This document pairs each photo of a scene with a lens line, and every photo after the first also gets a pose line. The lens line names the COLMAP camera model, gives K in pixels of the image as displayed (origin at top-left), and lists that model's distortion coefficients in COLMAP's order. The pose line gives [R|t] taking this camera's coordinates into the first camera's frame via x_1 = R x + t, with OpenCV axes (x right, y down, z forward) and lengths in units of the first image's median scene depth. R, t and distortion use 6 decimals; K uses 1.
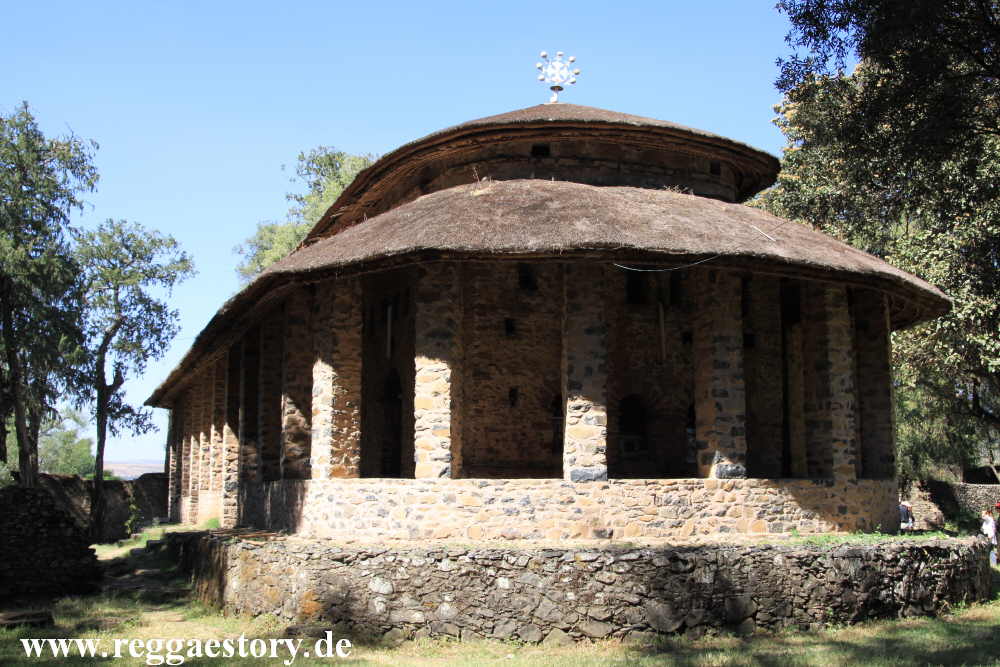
lens RADIAL K [[1035.5, 0, 500.0], [0, 1035.5, 333.5], [0, 0, 1]] dist [-0.046916, 0.024306]
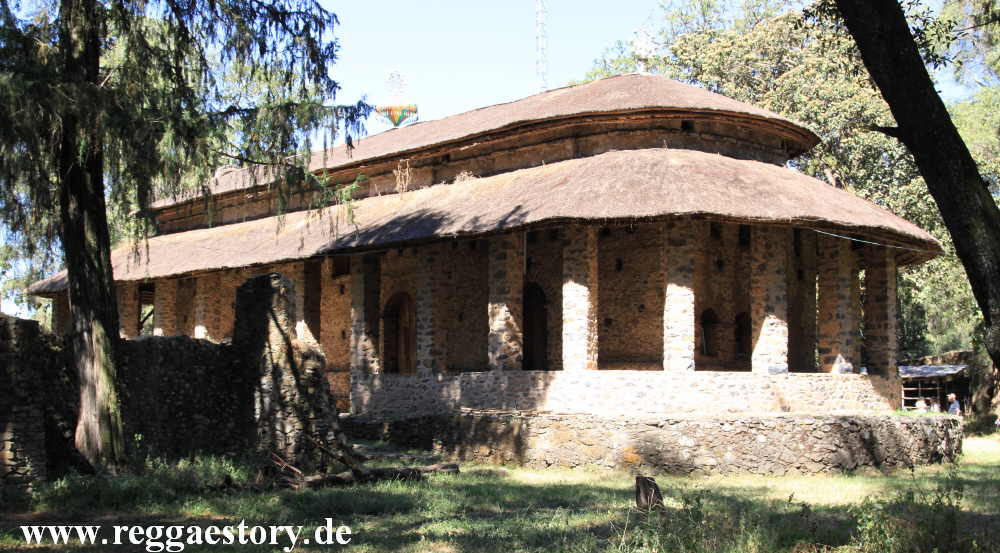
lens RADIAL K [[1254.5, 0, 500.0], [0, 1254.5, 276.5], [0, 0, 1]] dist [-0.016205, -0.011547]
pose [[0.934148, 0.040467, 0.354583, -0.914905], [-0.060103, 0.997198, 0.044536, -0.051480], [-0.351788, -0.062915, 0.933963, -0.521349]]
